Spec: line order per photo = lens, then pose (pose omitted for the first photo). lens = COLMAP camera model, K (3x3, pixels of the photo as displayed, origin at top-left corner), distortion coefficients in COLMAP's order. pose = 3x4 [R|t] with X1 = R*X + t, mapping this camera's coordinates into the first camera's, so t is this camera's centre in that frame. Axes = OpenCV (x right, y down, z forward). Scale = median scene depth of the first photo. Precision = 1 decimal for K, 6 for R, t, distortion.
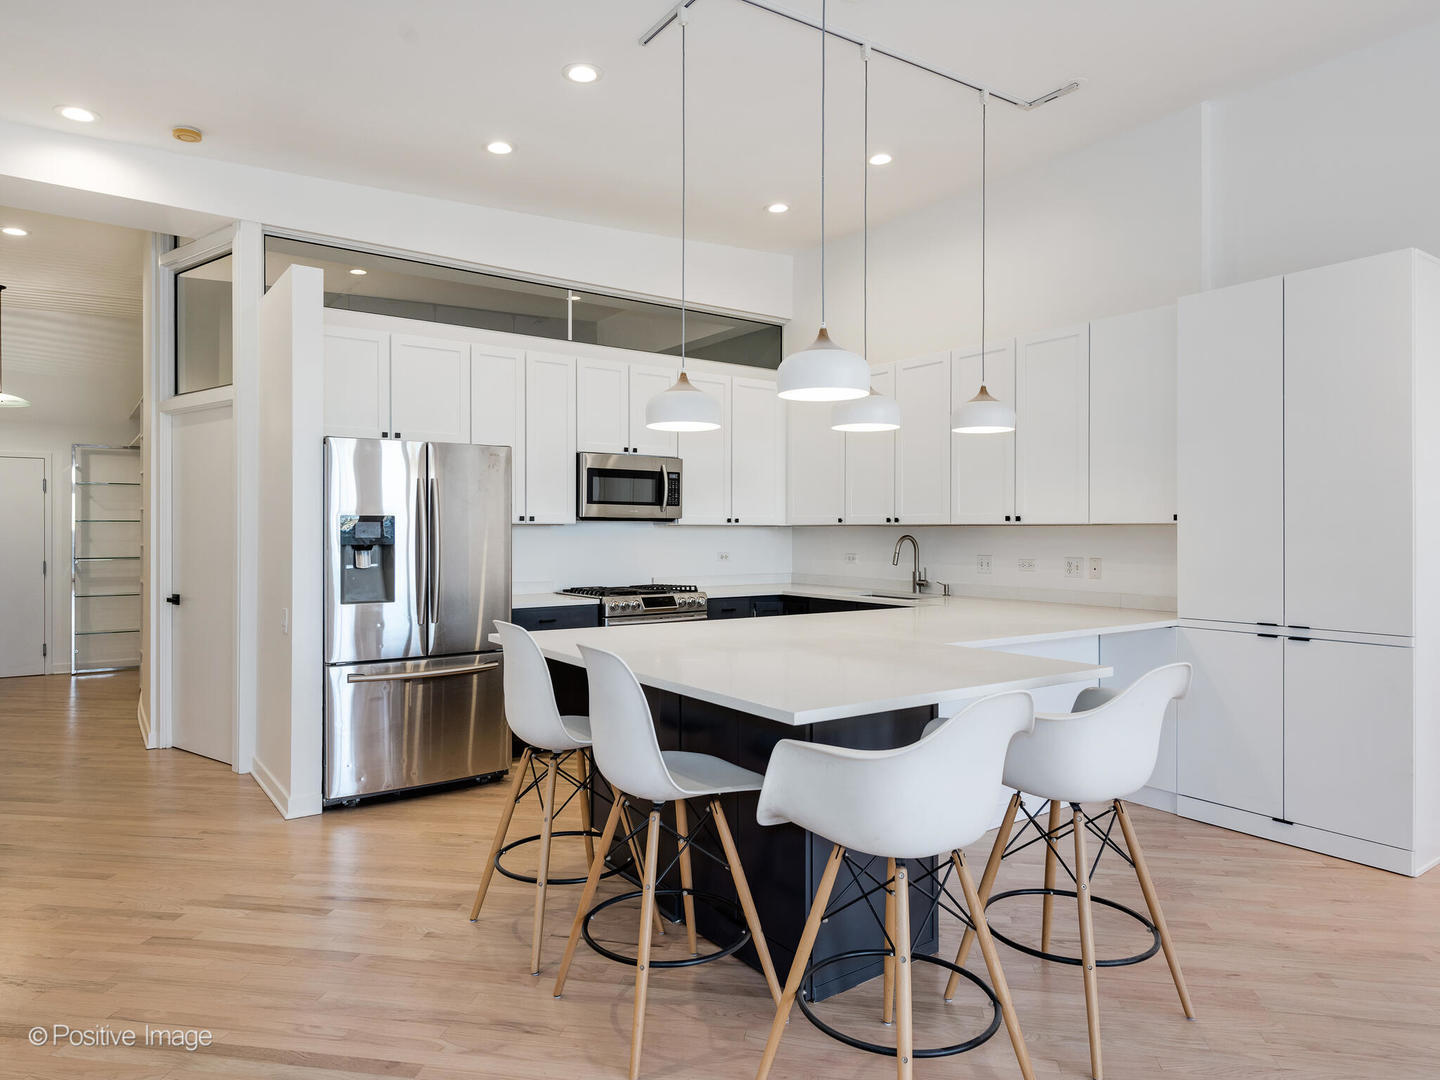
lens RADIAL K [[903.2, 0, 721.2], [0, 903.2, 534.8], [0, 0, 1]] dist [0.007591, -0.004597]
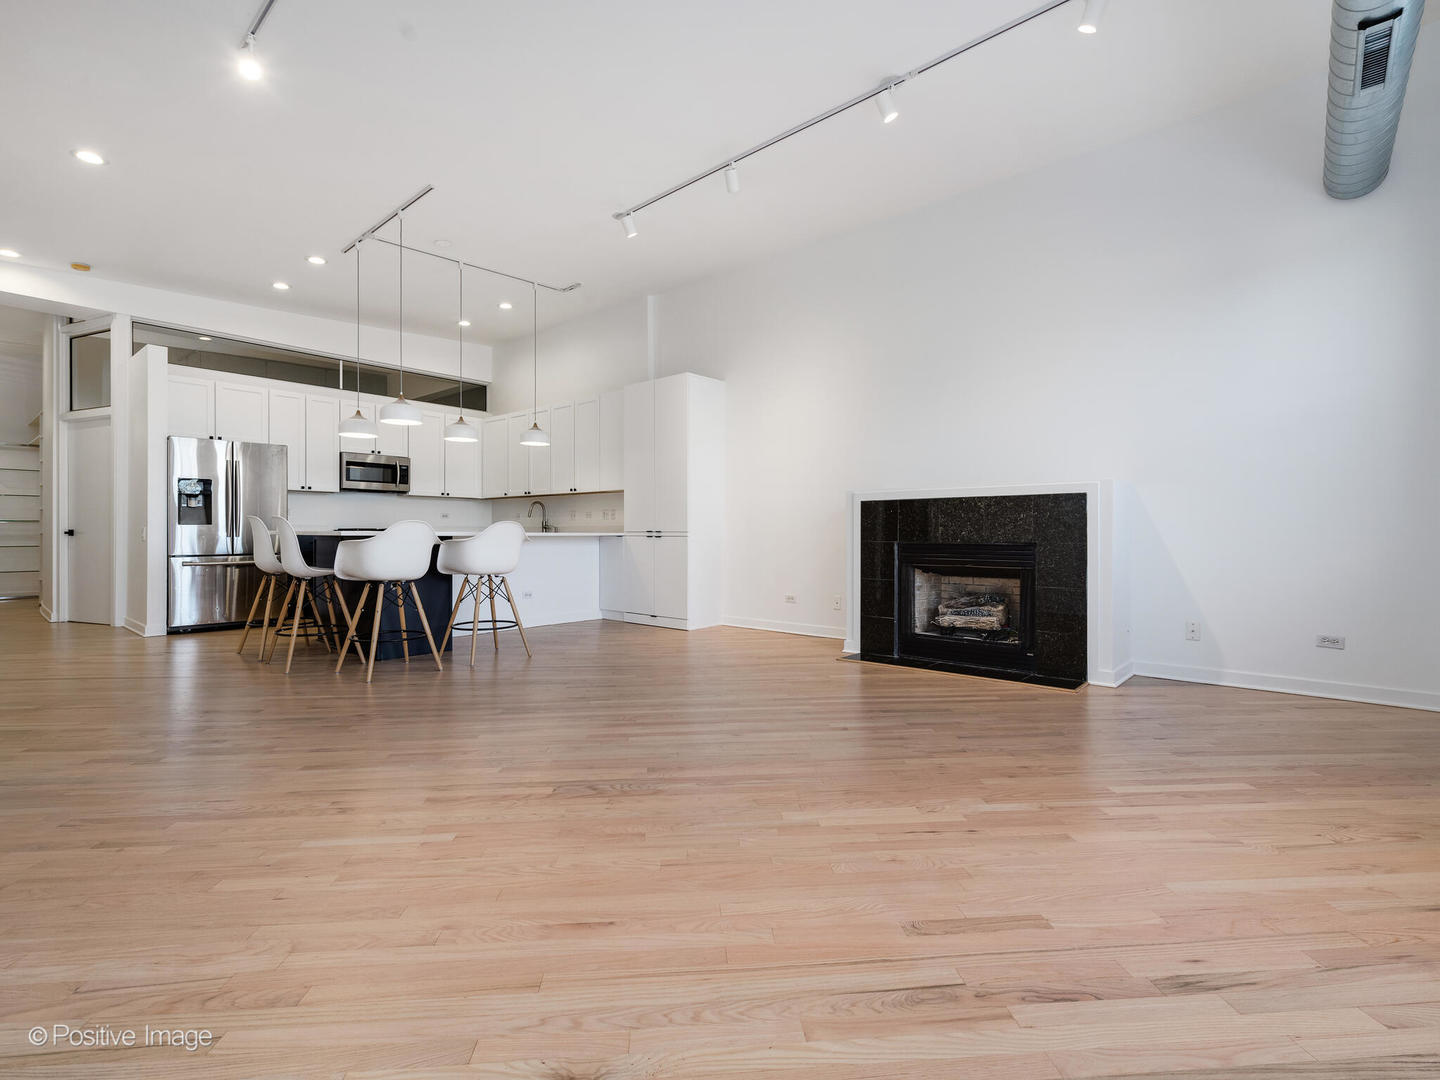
lens RADIAL K [[678.8, 0, 731.6], [0, 678.8, 535.8], [0, 0, 1]] dist [0.006012, -0.000353]
pose [[0.972273, -0.000845, 0.233846, 0.290736], [0.001392, 0.999997, -0.002176, 0.081808], [-0.233843, 0.002441, 0.972271, -0.514209]]
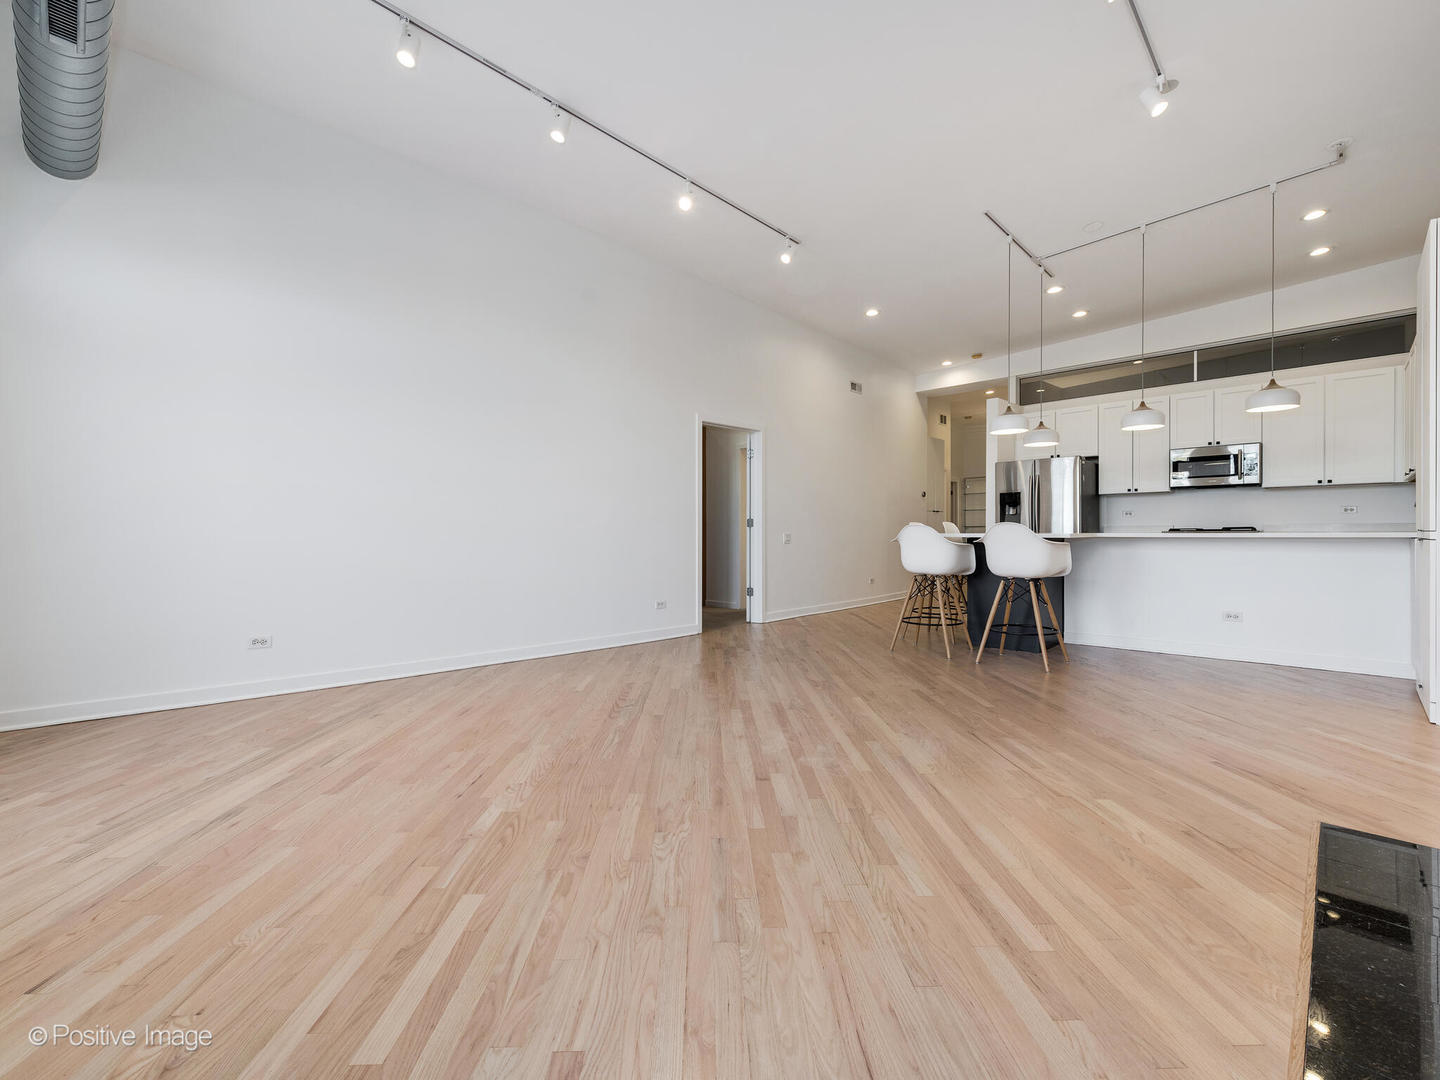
lens RADIAL K [[637.2, 0, 709.9], [0, 637.2, 543.7], [0, 0, 1]] dist [0.007308, 0.000325]
pose [[0.167199, 0.012132, -0.985849, 0.944411], [-0.000616, 0.999925, 0.012200, 0.077114], [0.985923, -0.001432, 0.167194, -0.084527]]
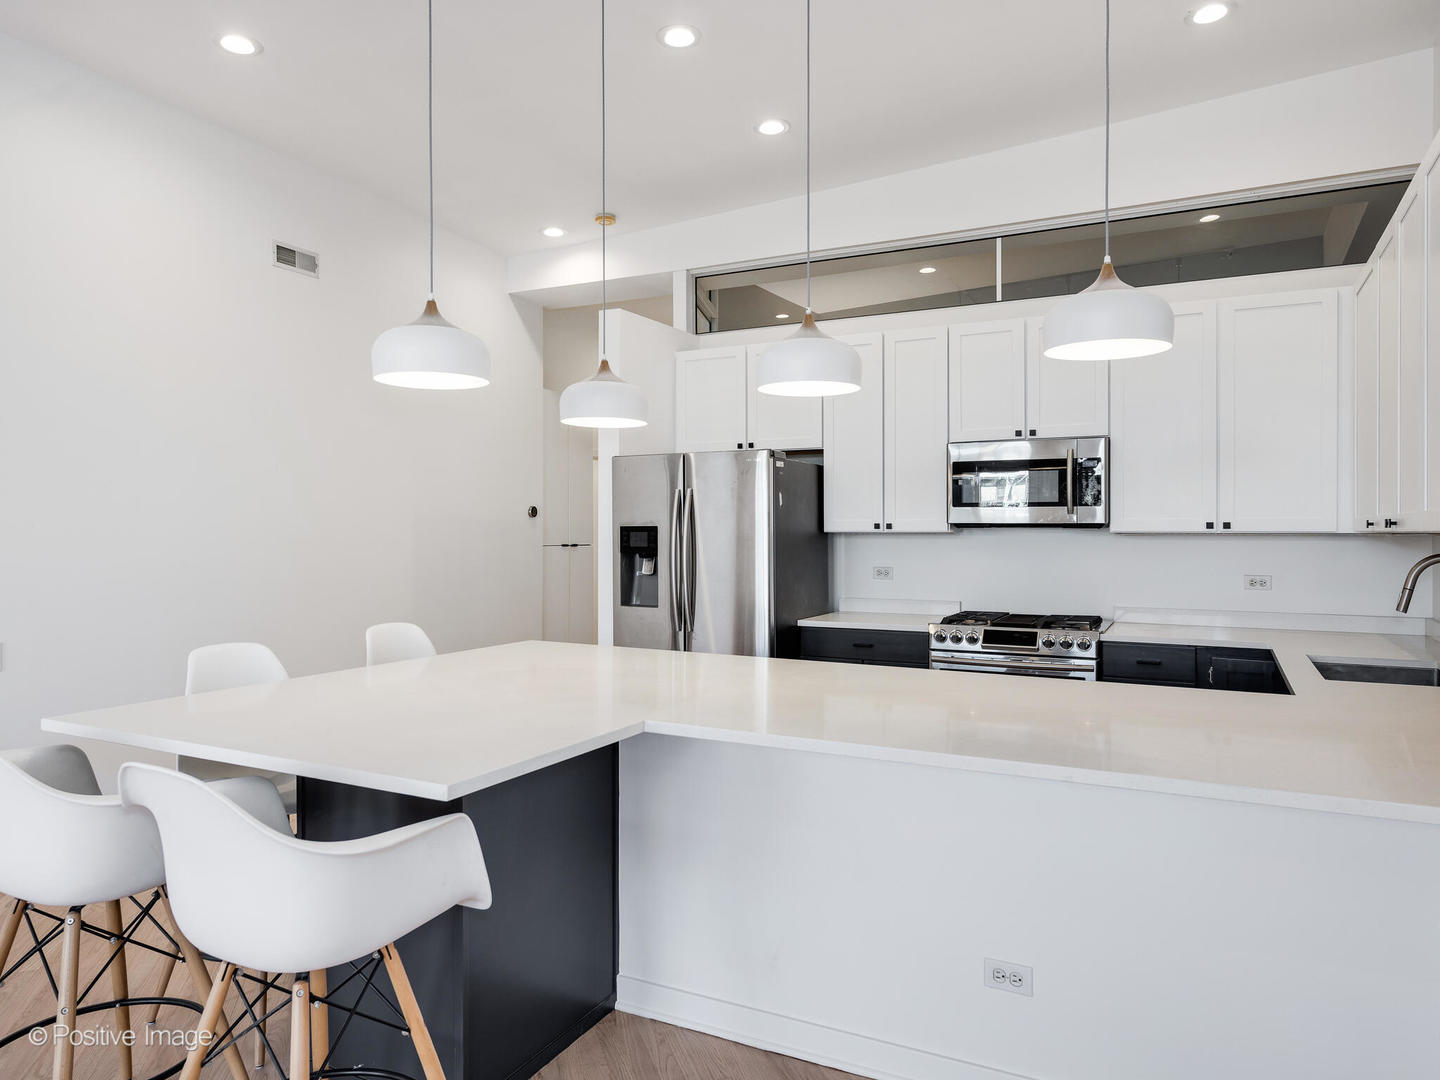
lens RADIAL K [[968.9, 0, 715.7], [0, 968.9, 536.9], [0, 0, 1]] dist [0.019859, -0.011447]
pose [[0.450076, 0.001944, -0.892988, 0.541577], [-0.005820, 0.999983, -0.000756, -0.006163], [0.892971, 0.005537, 0.450080, 0.438656]]
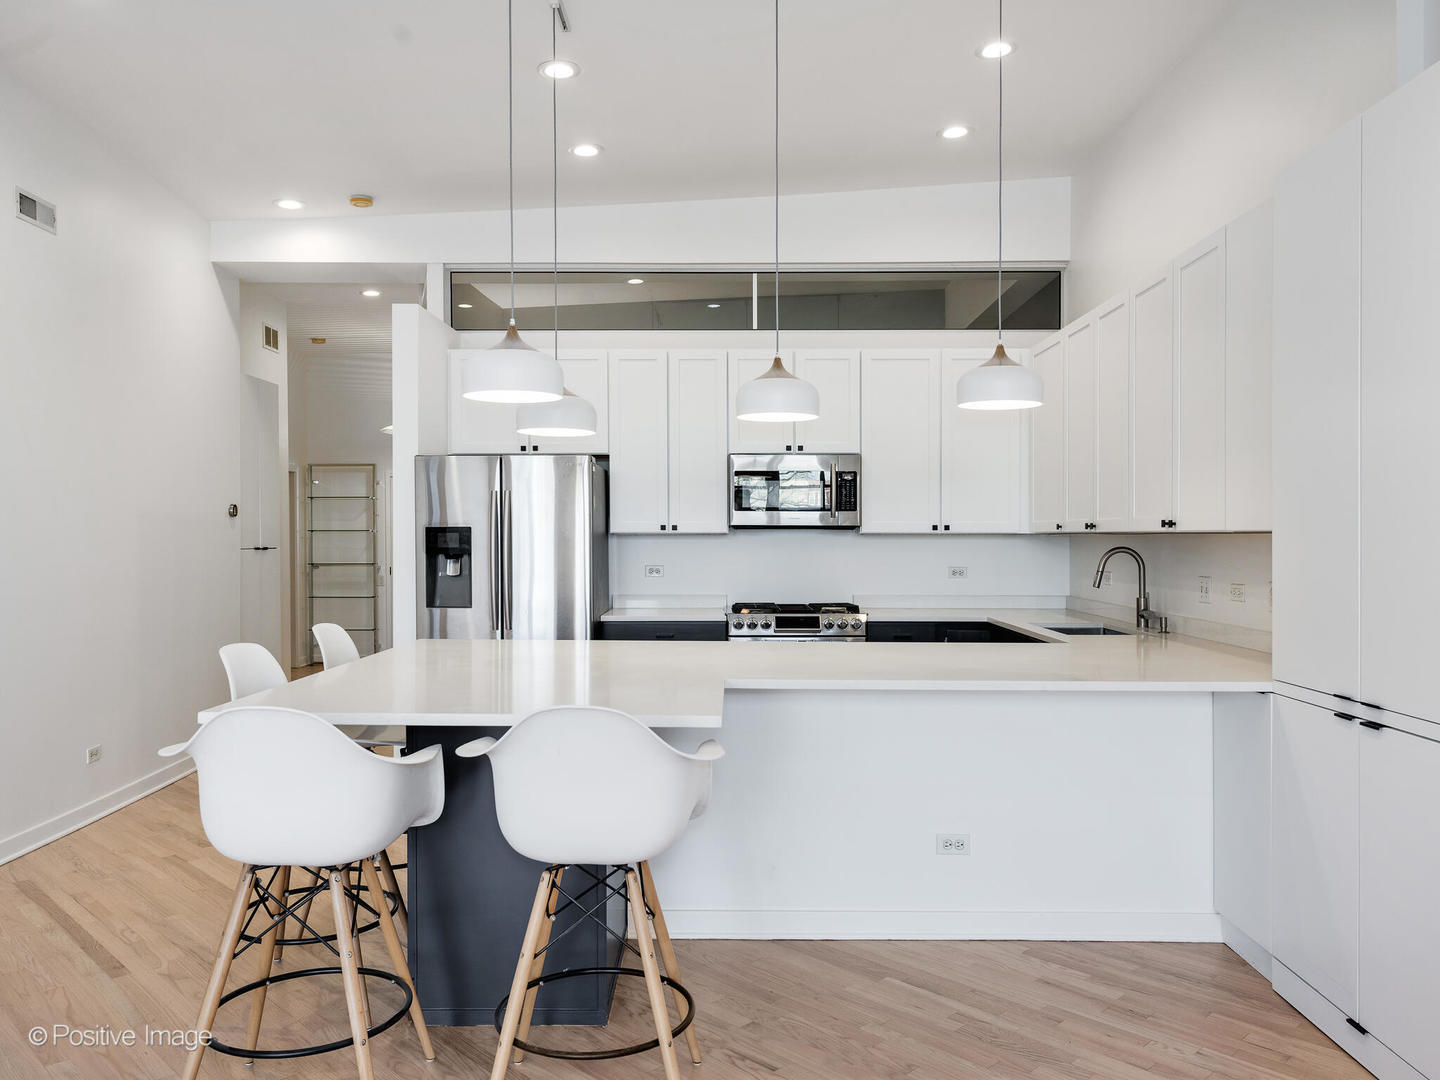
lens RADIAL K [[1089.7, 0, 717.1], [0, 1089.7, 547.6], [0, 0, 1]] dist [0.025928, -0.010283]
pose [[0.801763, 0.004398, -0.597625, 0.506999], [-0.002258, 0.999988, 0.004330, -0.002129], [0.597637, -0.002122, 0.801764, 0.114995]]
